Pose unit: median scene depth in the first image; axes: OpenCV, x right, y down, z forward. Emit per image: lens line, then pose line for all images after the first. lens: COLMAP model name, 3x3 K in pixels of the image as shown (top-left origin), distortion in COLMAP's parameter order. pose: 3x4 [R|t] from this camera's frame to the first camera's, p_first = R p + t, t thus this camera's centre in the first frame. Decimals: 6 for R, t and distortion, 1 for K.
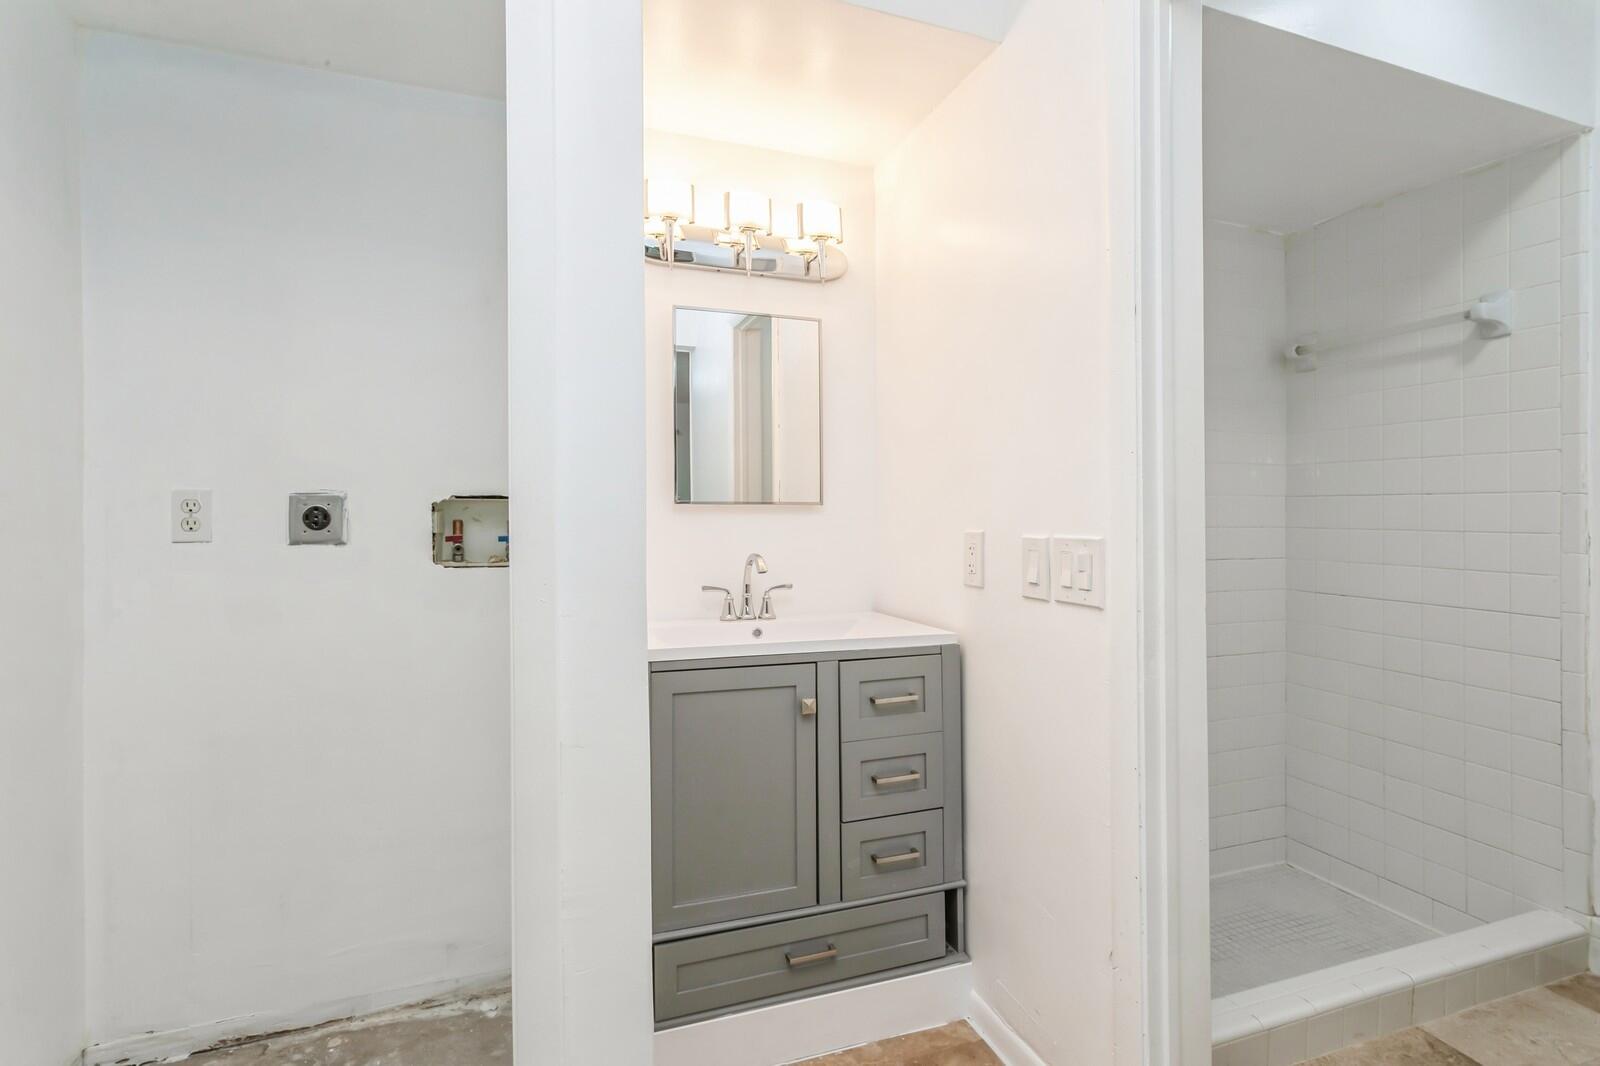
lens RADIAL K [[766.2, 0, 791.1], [0, 766.2, 510.4], [0, 0, 1]] dist [0.000818, 0.002113]
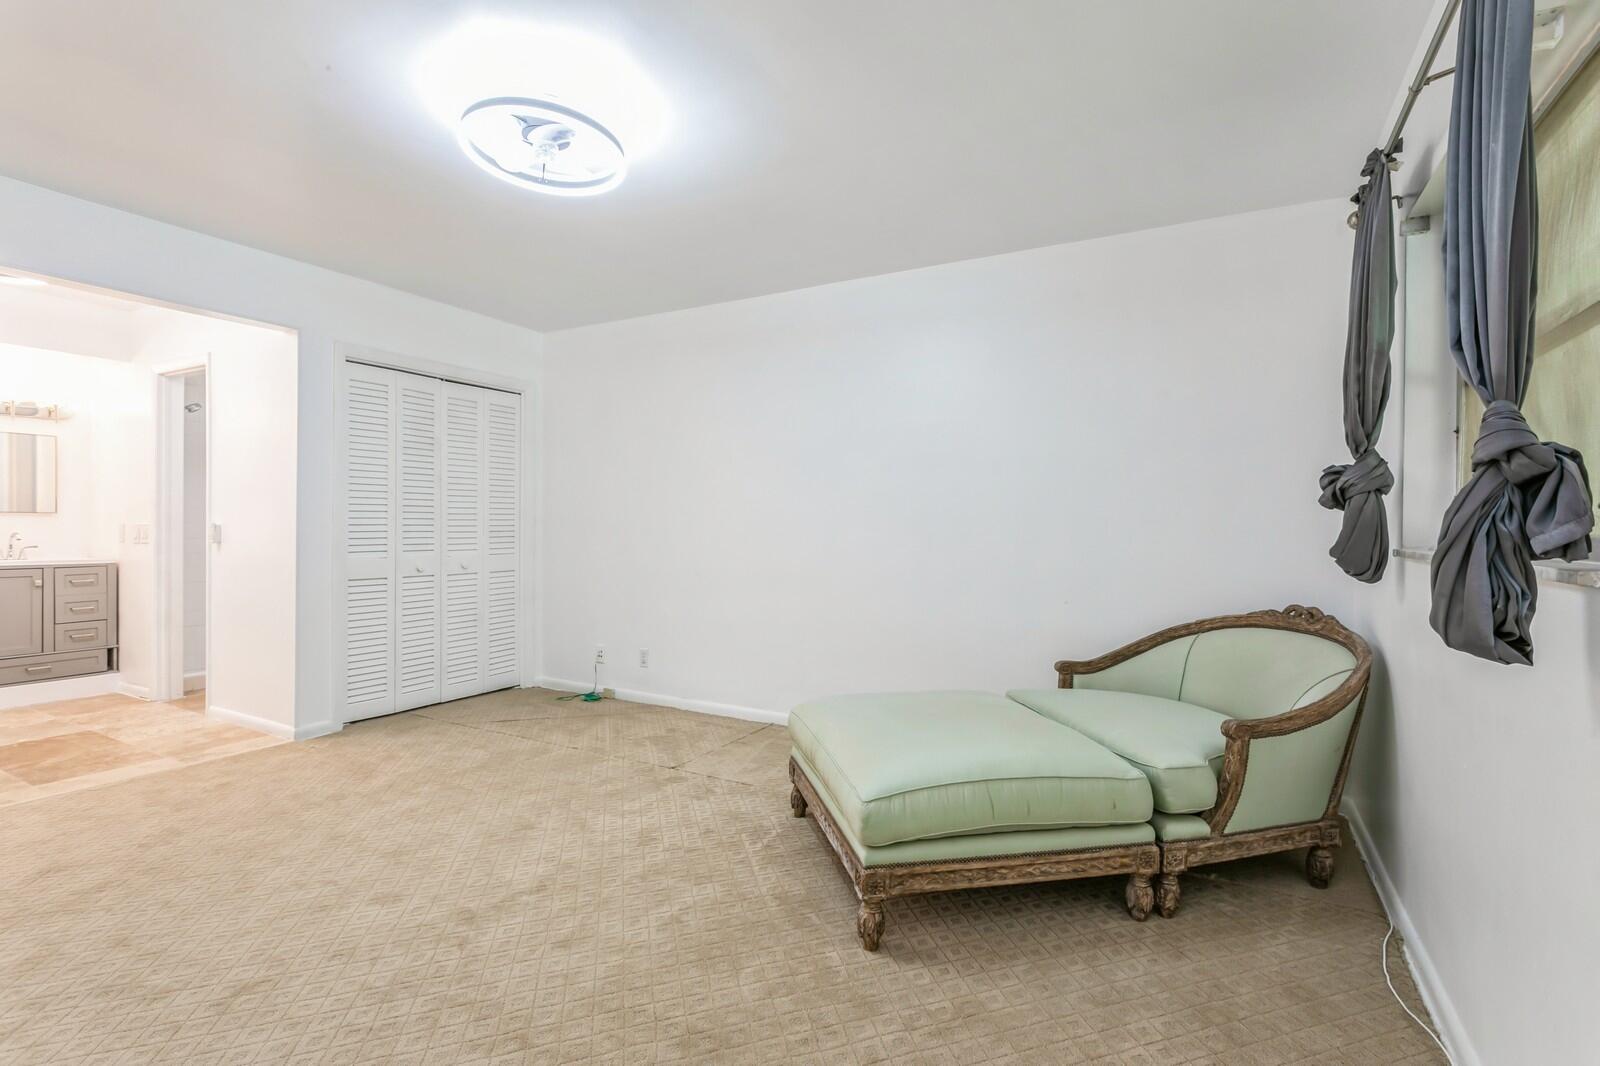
lens RADIAL K [[766.2, 0, 801.5], [0, 766.2, 523.4], [0, 0, 1]] dist [0.000818, 0.002113]
pose [[0.756425, 0.006417, 0.654049, 0.286061], [-0.005279, 0.999979, -0.003706, 0.023838], [-0.654059, -0.000649, 0.756444, -2.908105]]
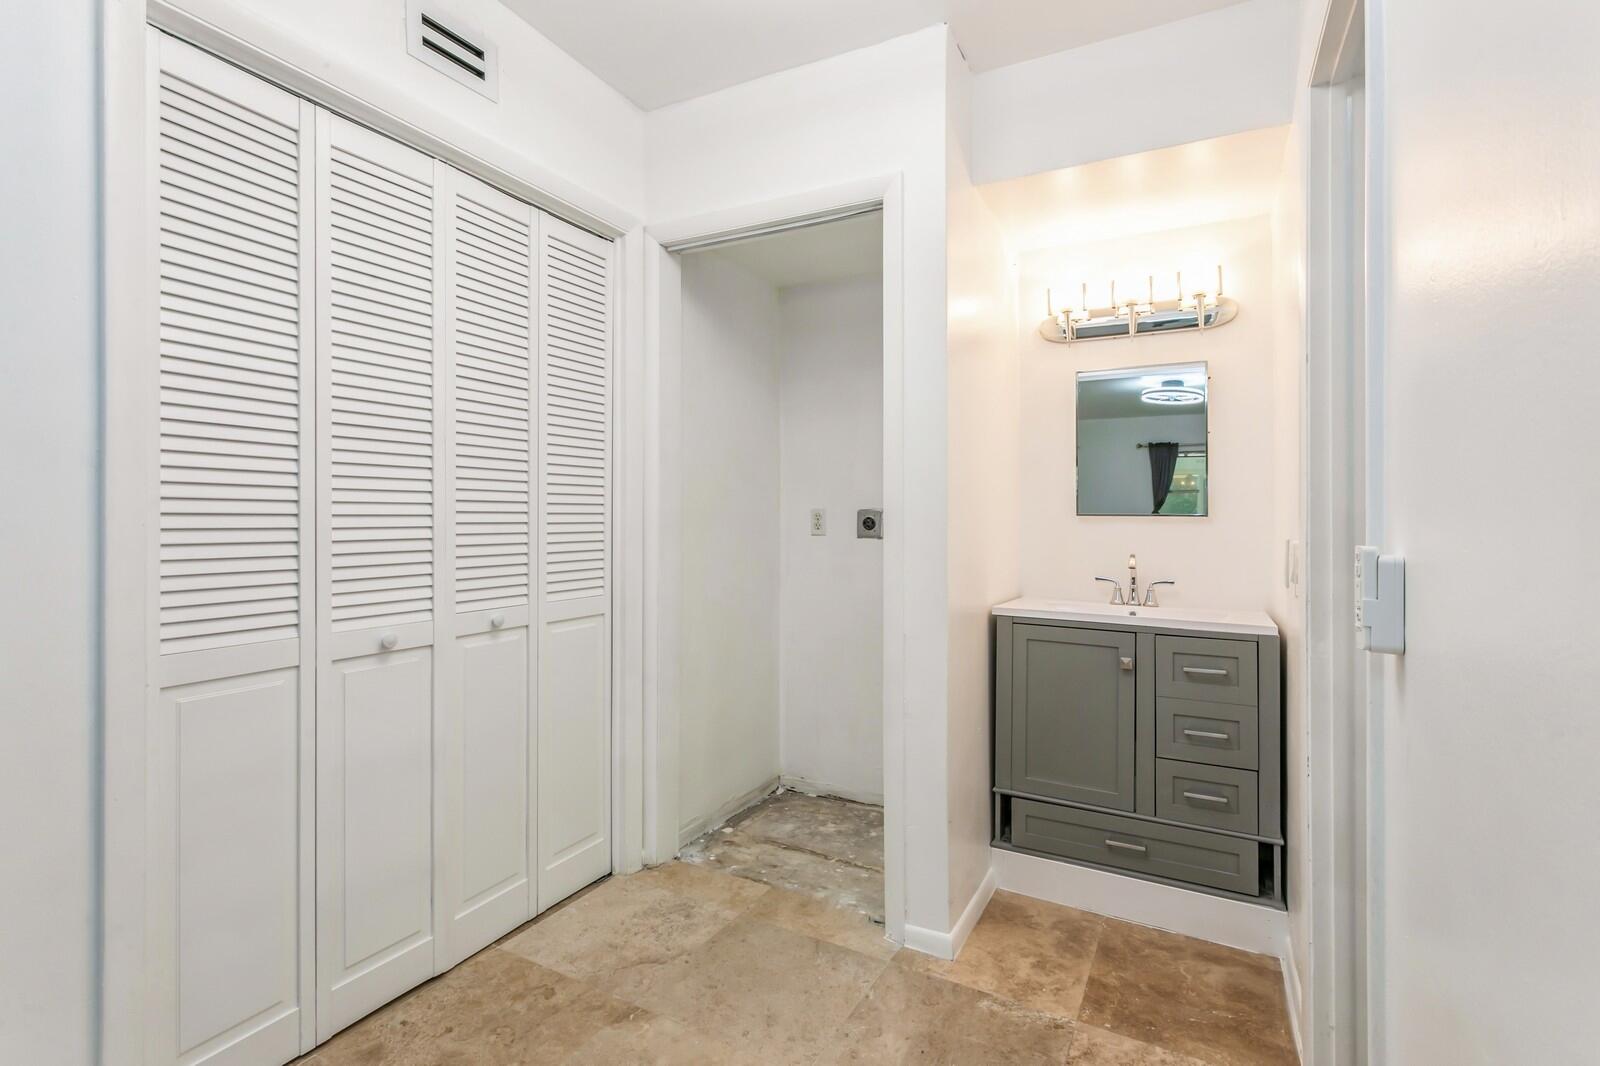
lens RADIAL K [[766.2, 0, 792.4], [0, 766.2, 521.8], [0, 0, 1]] dist [0.000818, 0.002113]
pose [[0.659960, 0.005026, -0.751284, 0.616898], [-0.008056, 0.999967, -0.000388, 0.008222], [0.751258, 0.006308, 0.659979, -0.329143]]
